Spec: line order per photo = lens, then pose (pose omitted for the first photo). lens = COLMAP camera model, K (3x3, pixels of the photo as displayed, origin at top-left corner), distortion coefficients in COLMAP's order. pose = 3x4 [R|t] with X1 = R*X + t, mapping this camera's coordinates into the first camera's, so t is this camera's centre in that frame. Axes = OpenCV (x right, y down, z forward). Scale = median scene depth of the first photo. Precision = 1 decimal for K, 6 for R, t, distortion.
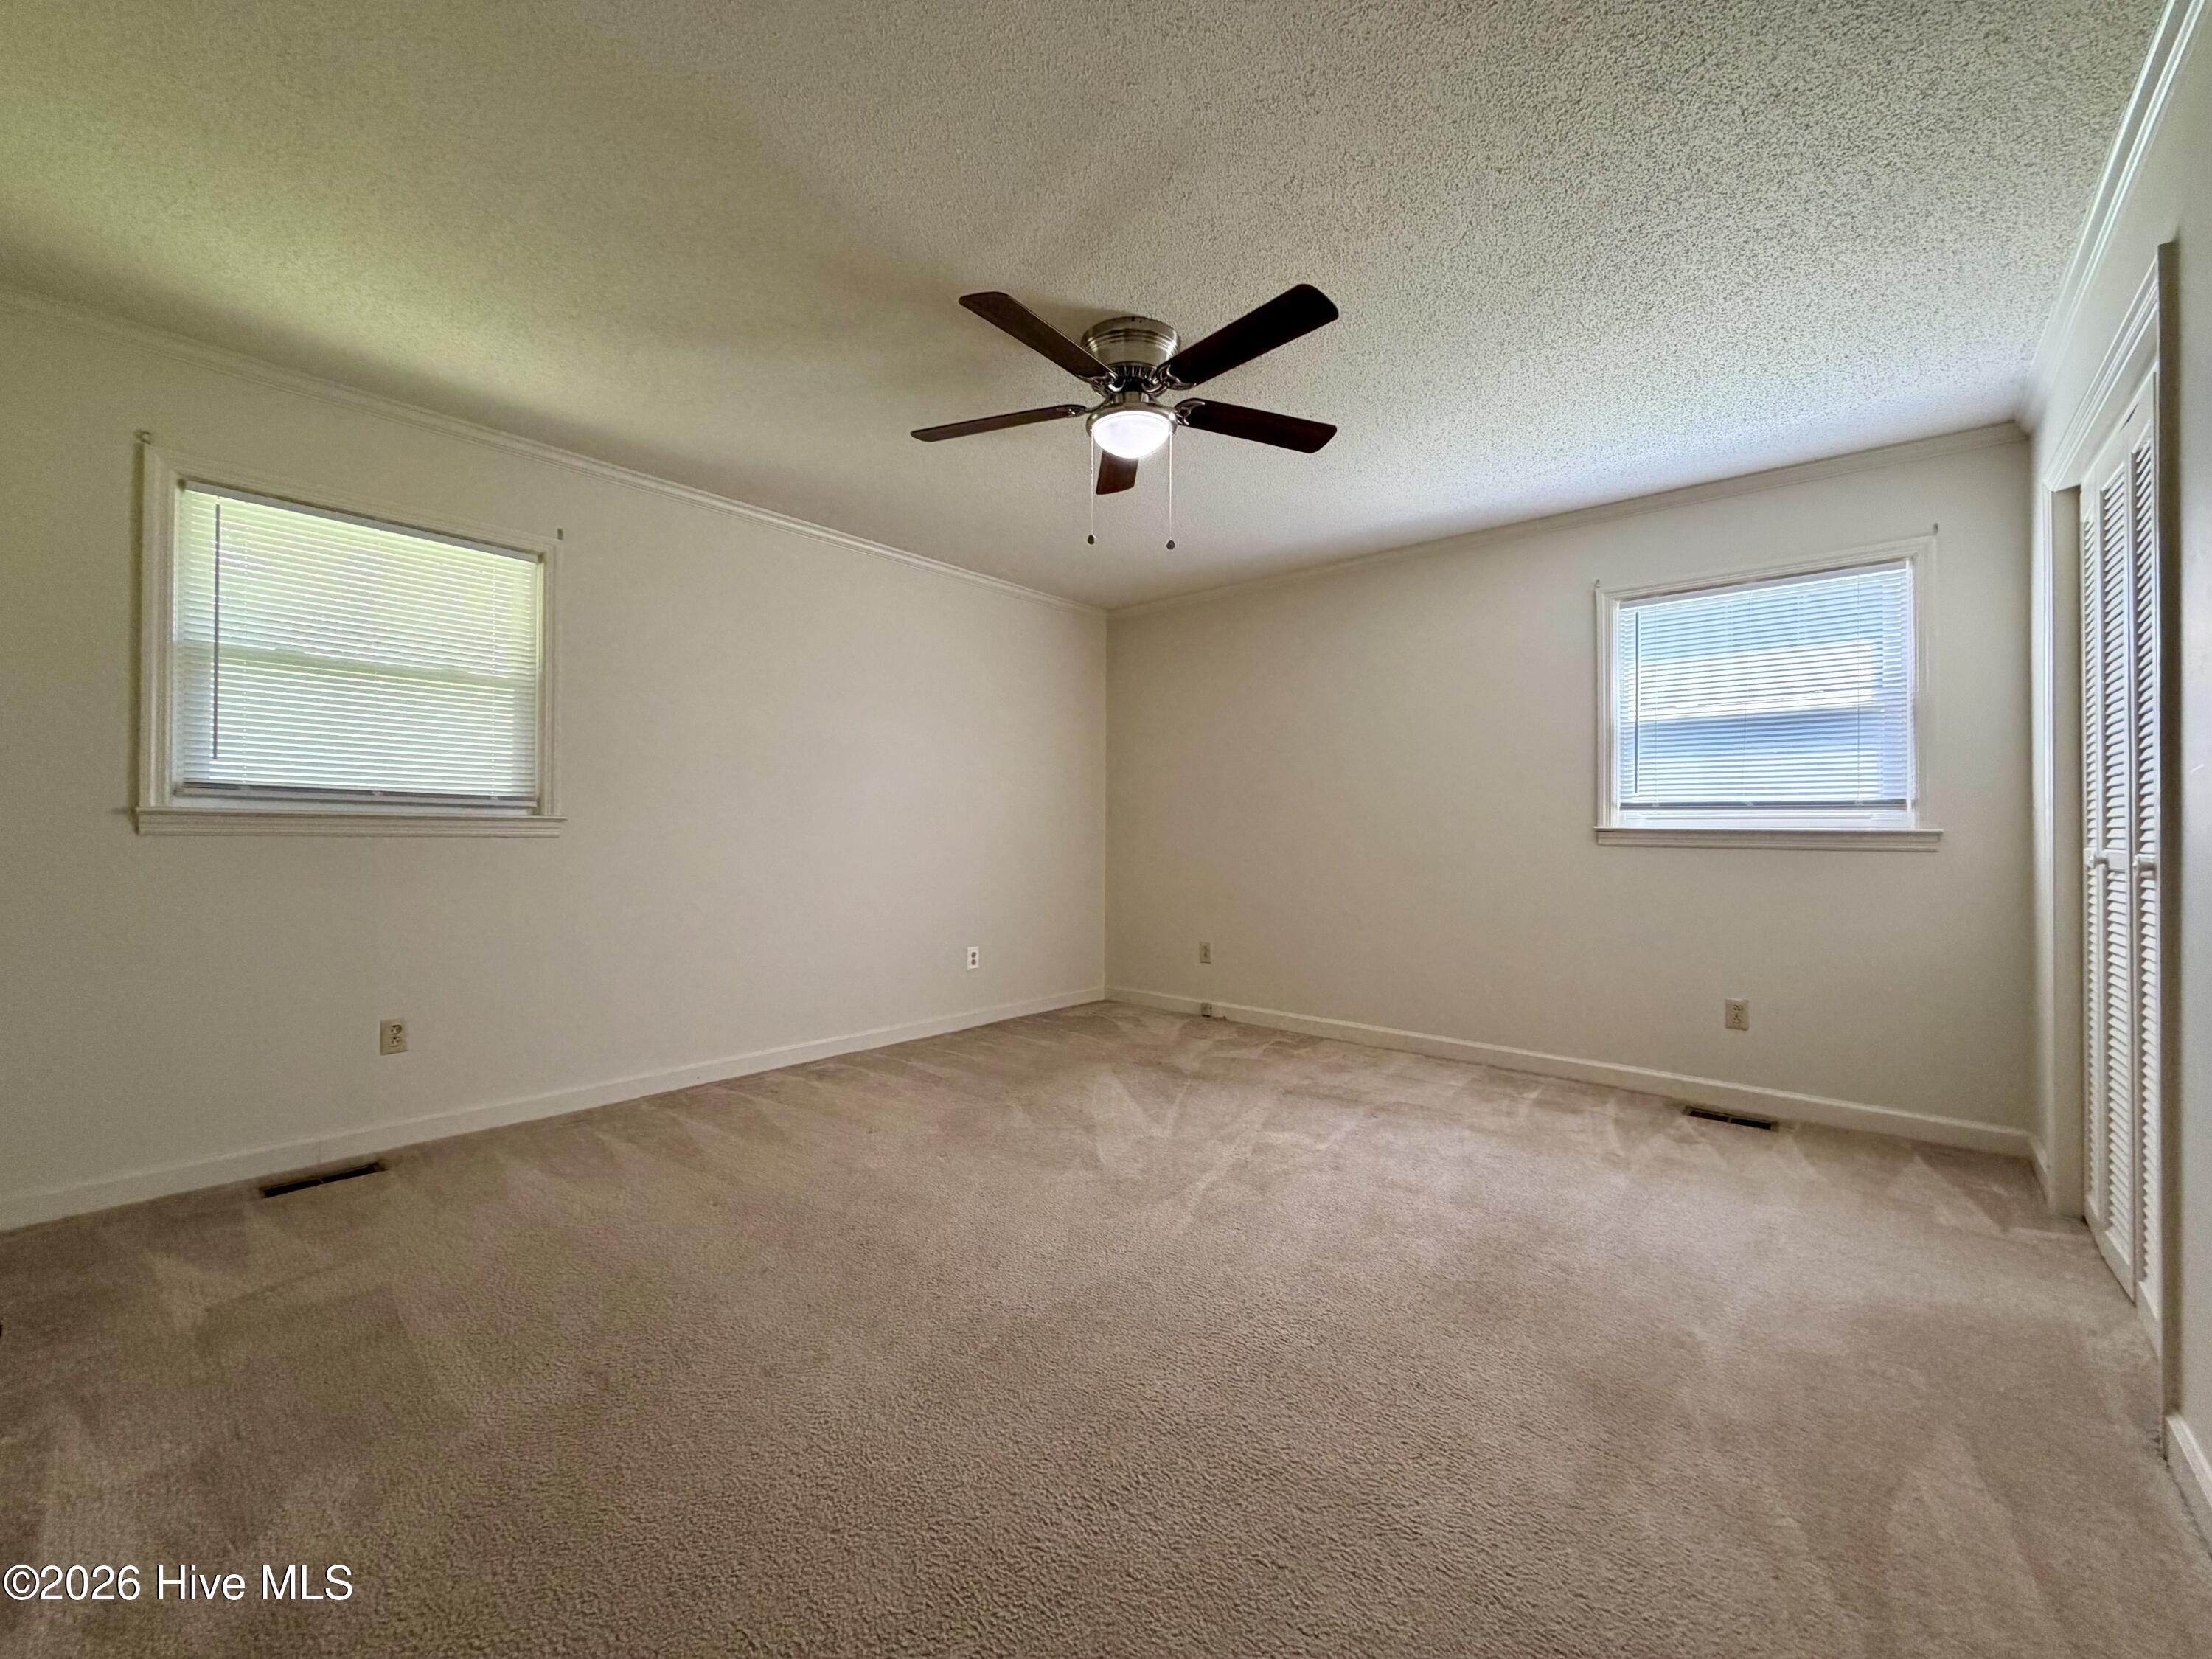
lens RADIAL K [[883.2, 0, 1100.0], [0, 883.2, 827.0], [0, 0, 1]] dist [-0.001236, -0.000435]
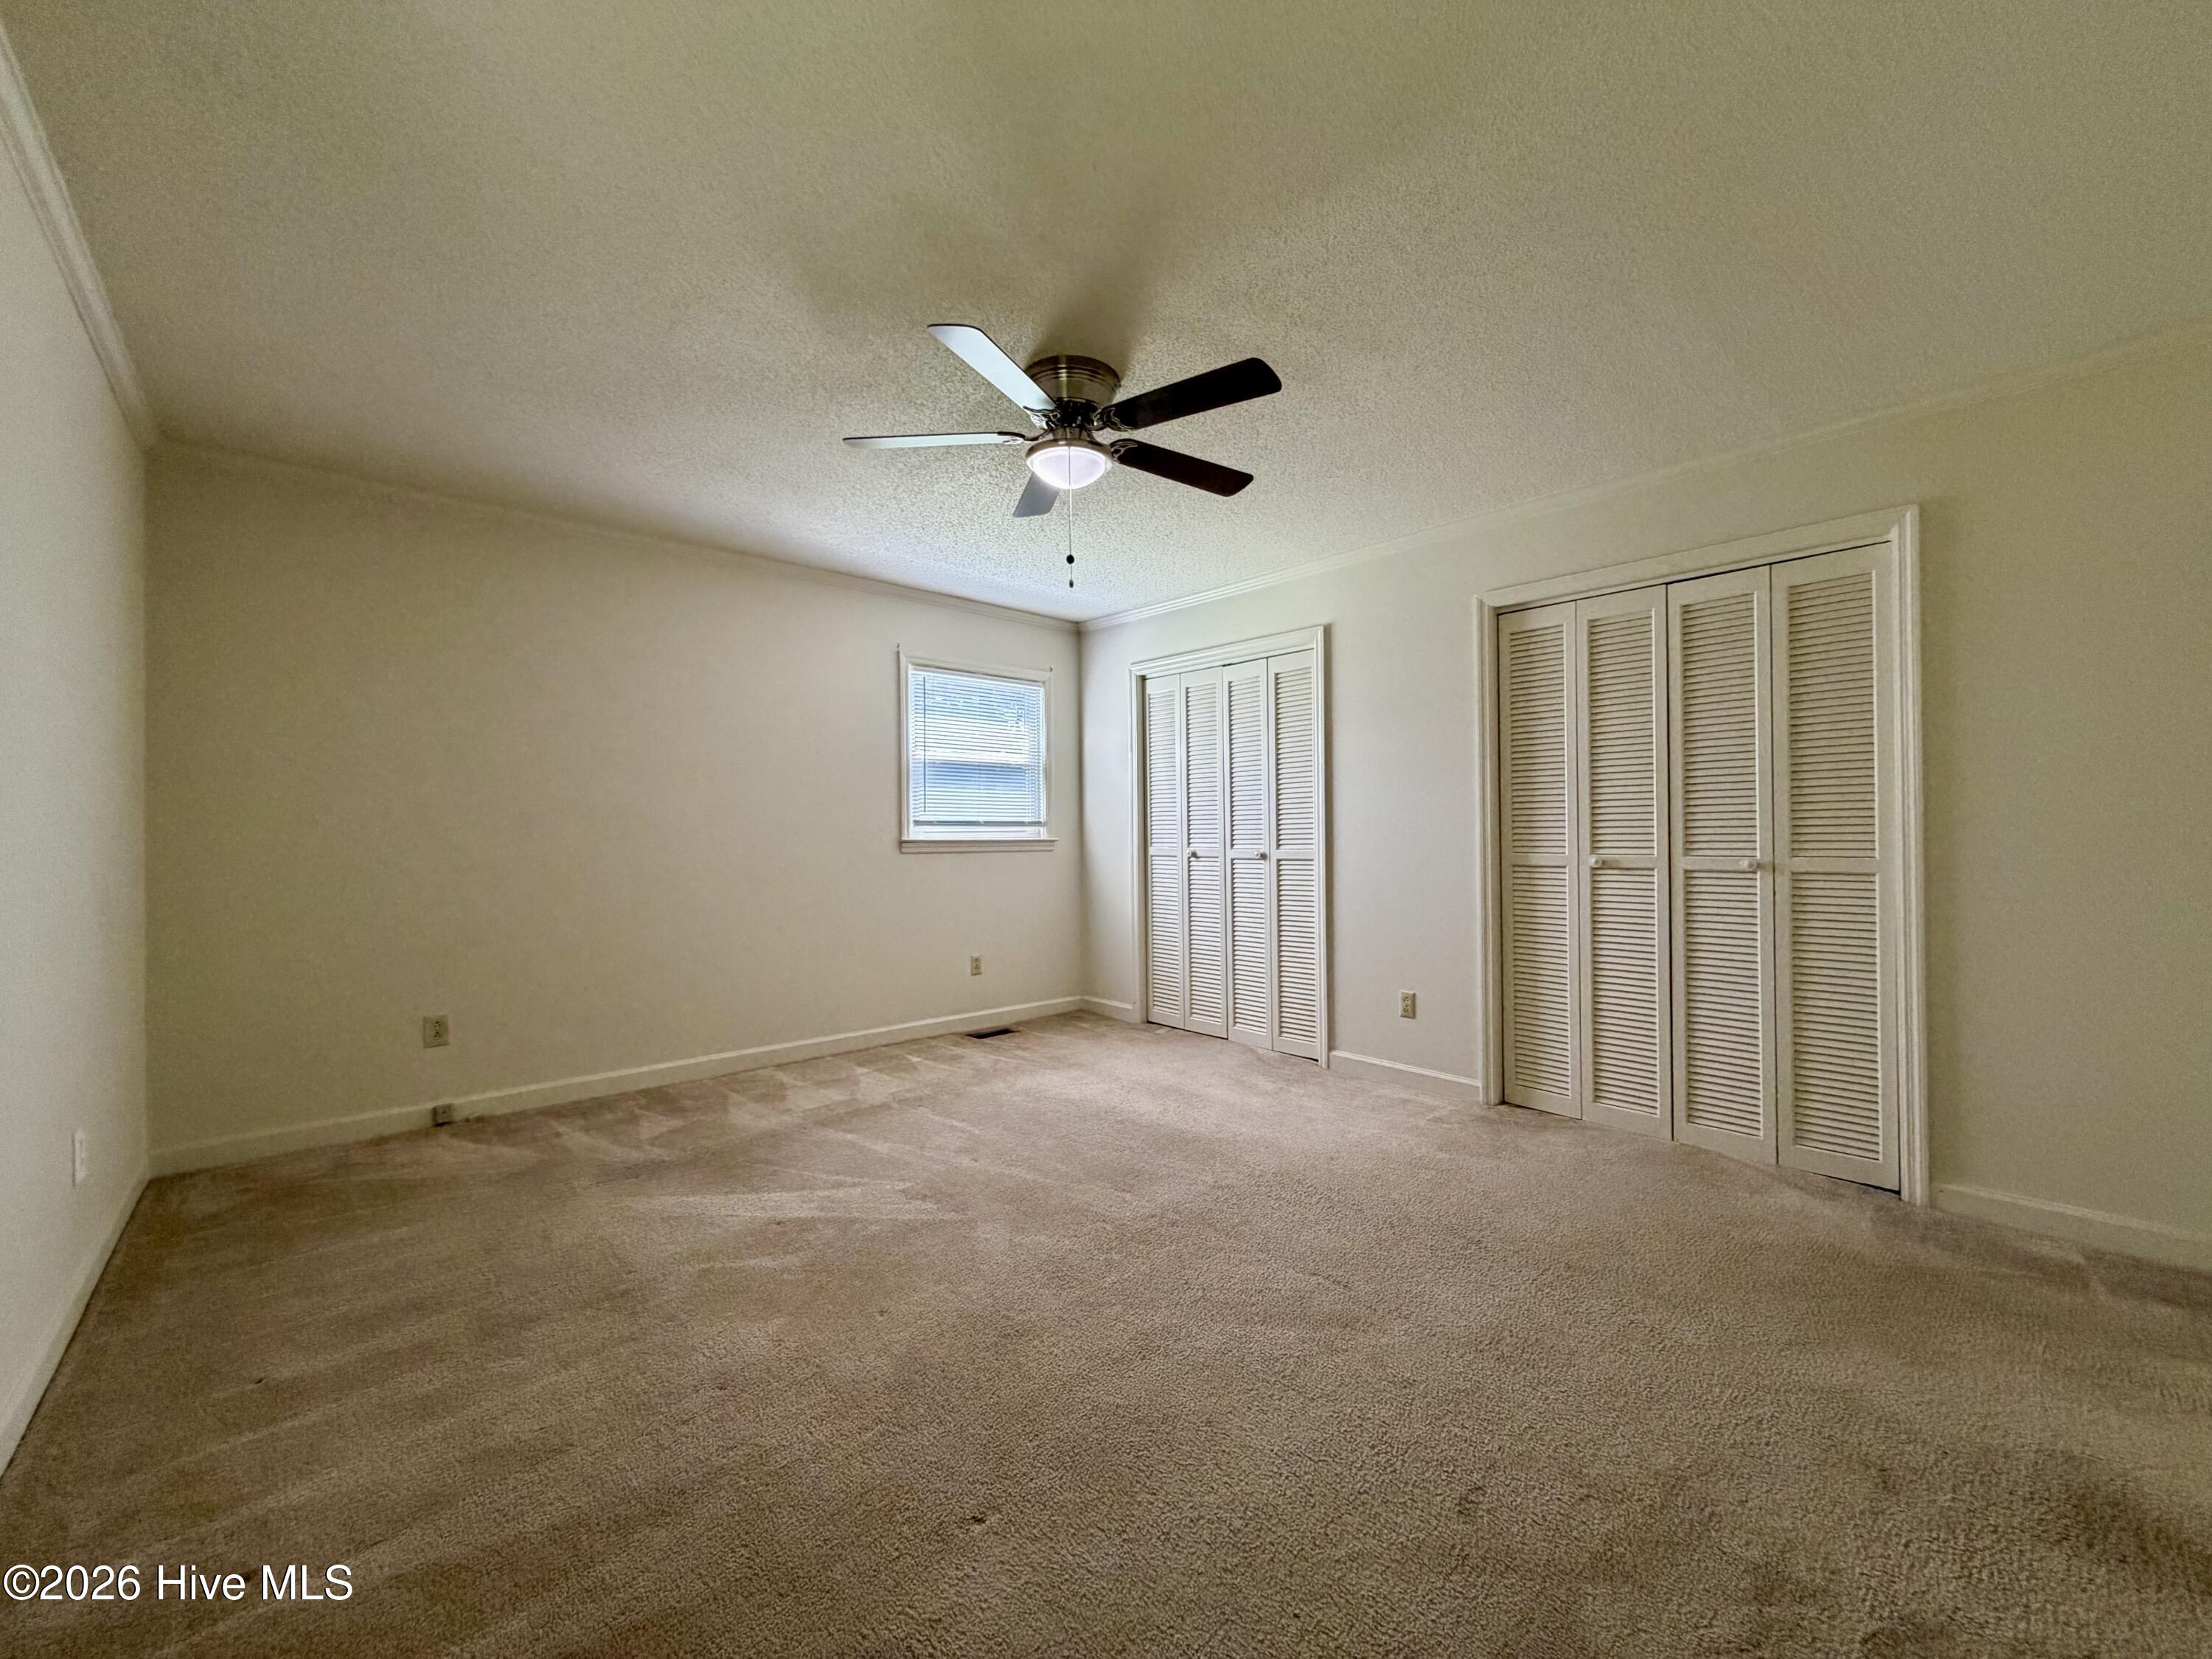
lens RADIAL K [[883.2, 0, 1100.0], [0, 883.2, 827.0], [0, 0, 1]] dist [-0.001236, -0.000435]
pose [[0.119433, 0.004466, 0.992832, -0.724189], [0.004735, 0.999976, -0.005068, -0.009698], [-0.992831, 0.005306, 0.119409, 0.624179]]
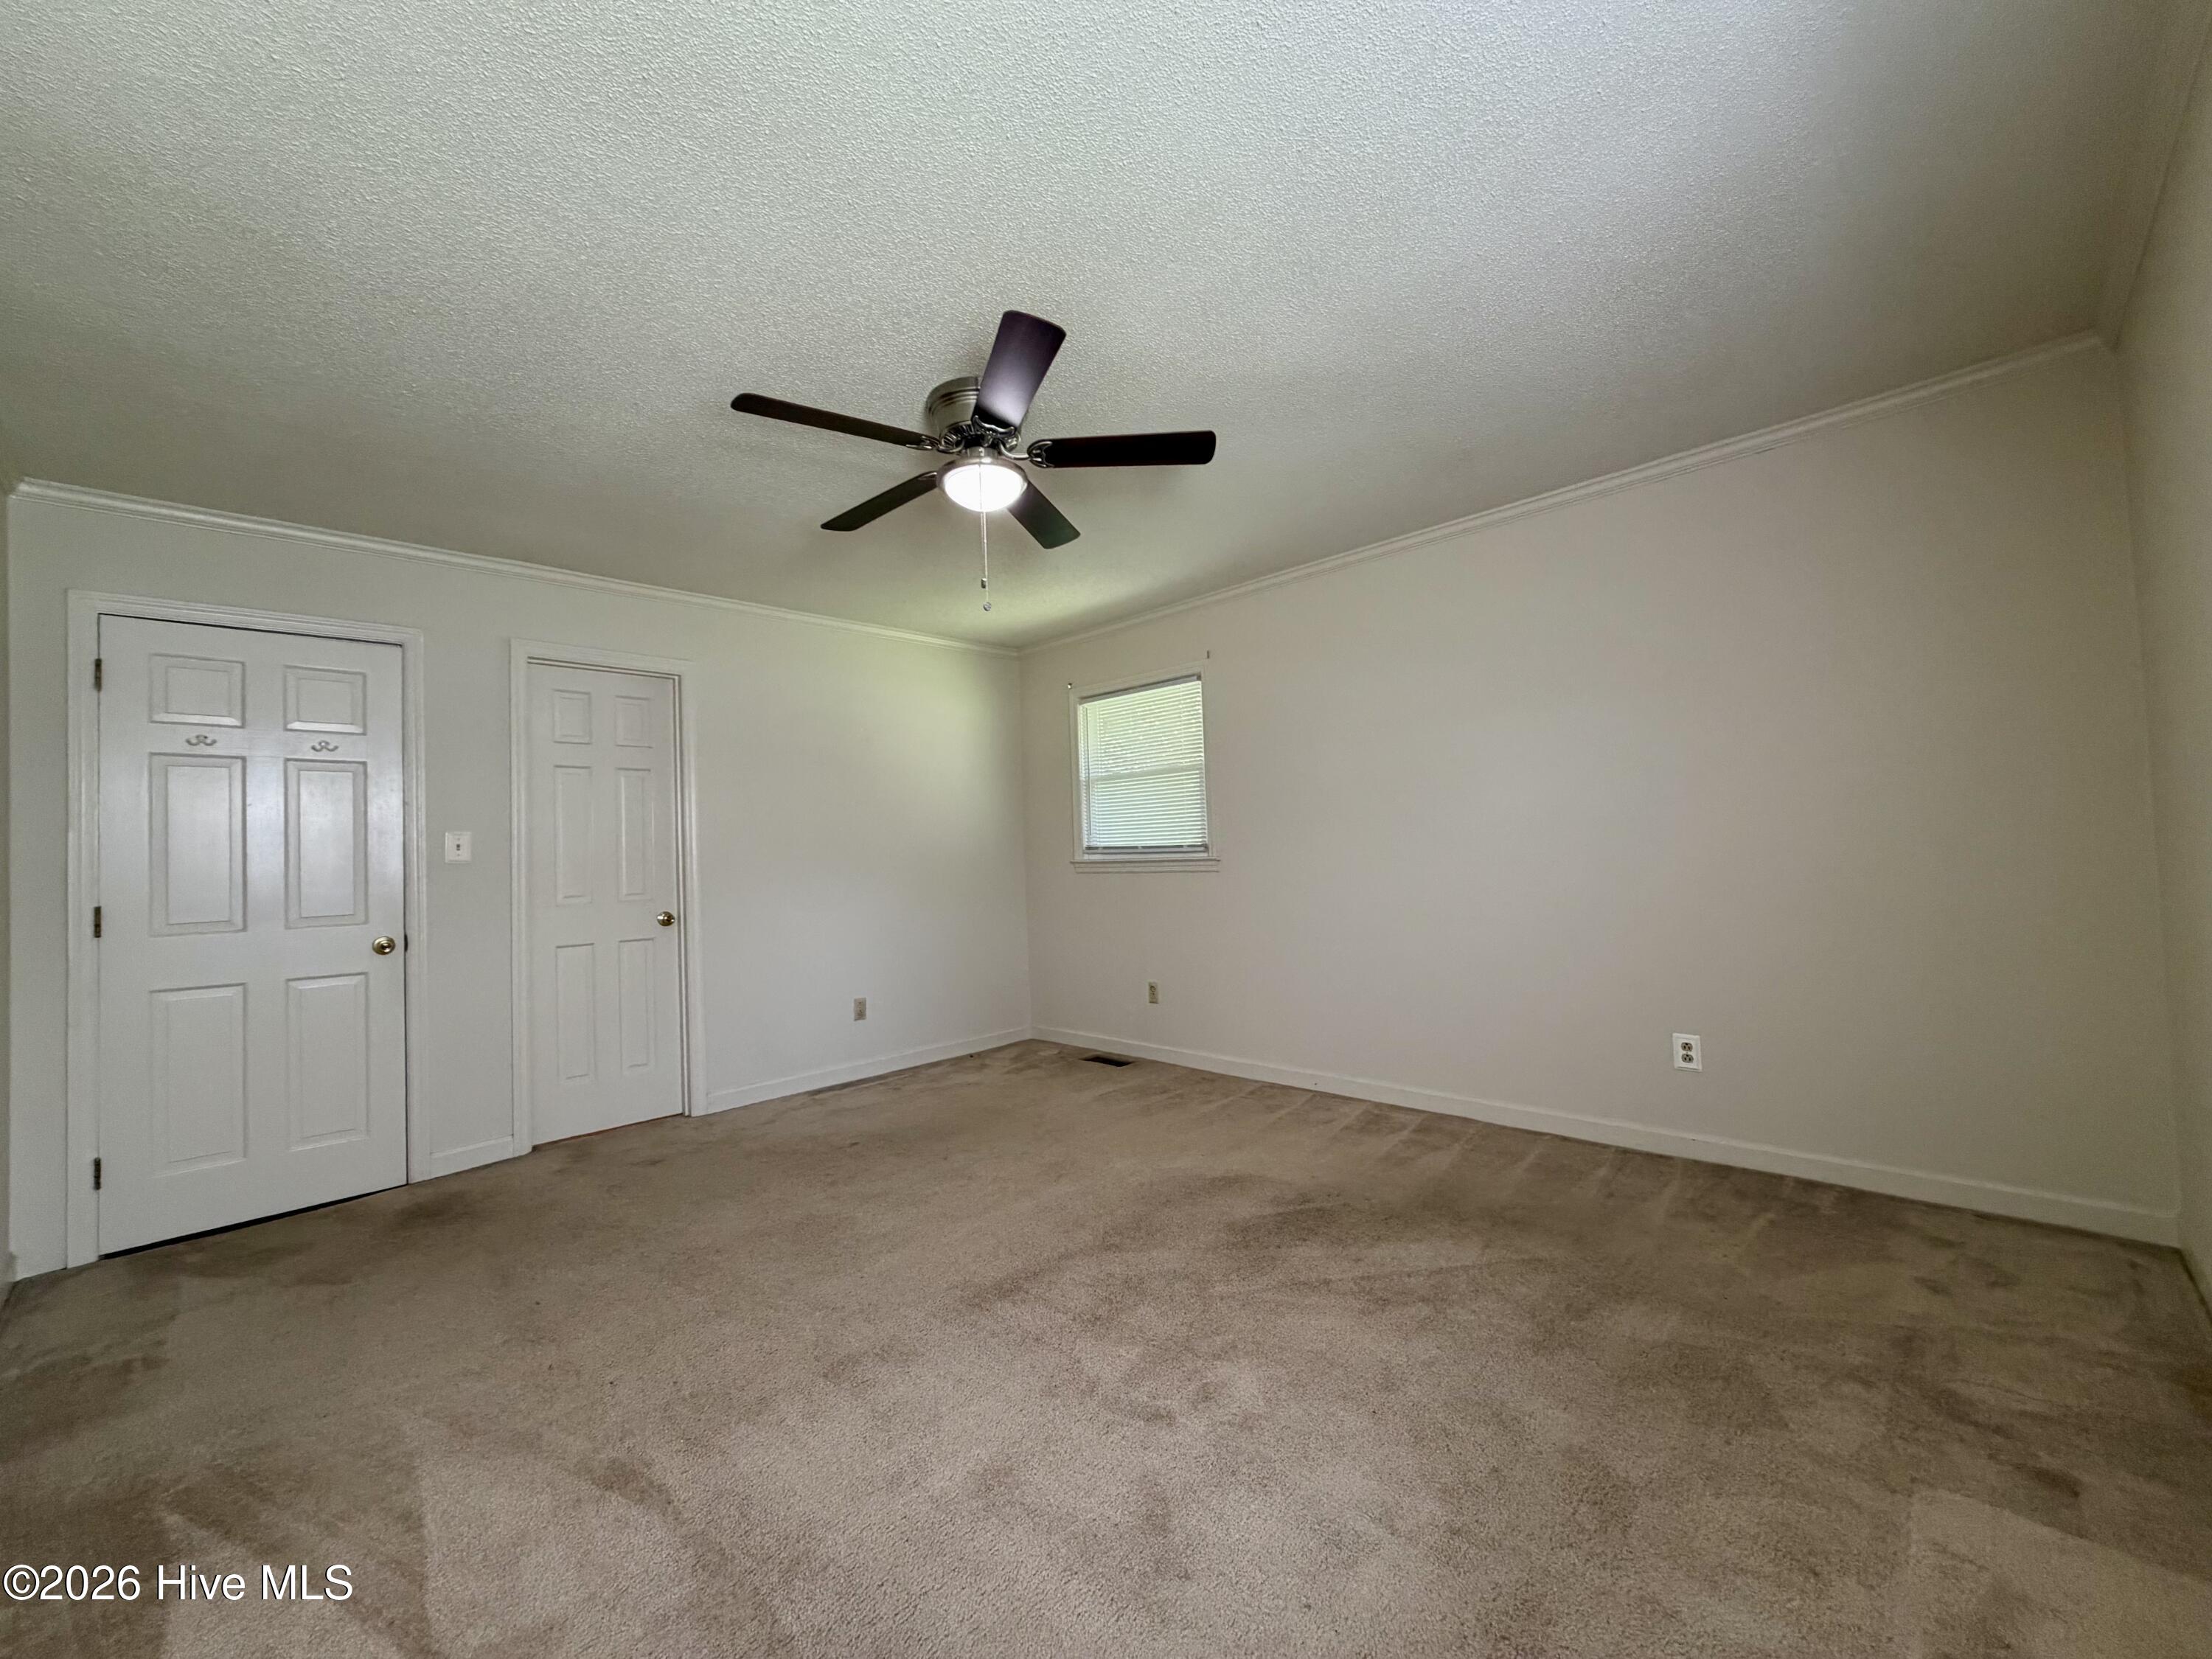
lens RADIAL K [[885.7, 0, 1121.0], [0, 885.7, 833.0], [0, 0, 1]] dist [0.002469, -0.000334]
pose [[-0.049093, -0.042181, -0.997903, 0.740904], [0.030038, 0.998594, -0.043688, 0.006178], [0.998342, -0.032119, -0.047757, 0.870824]]
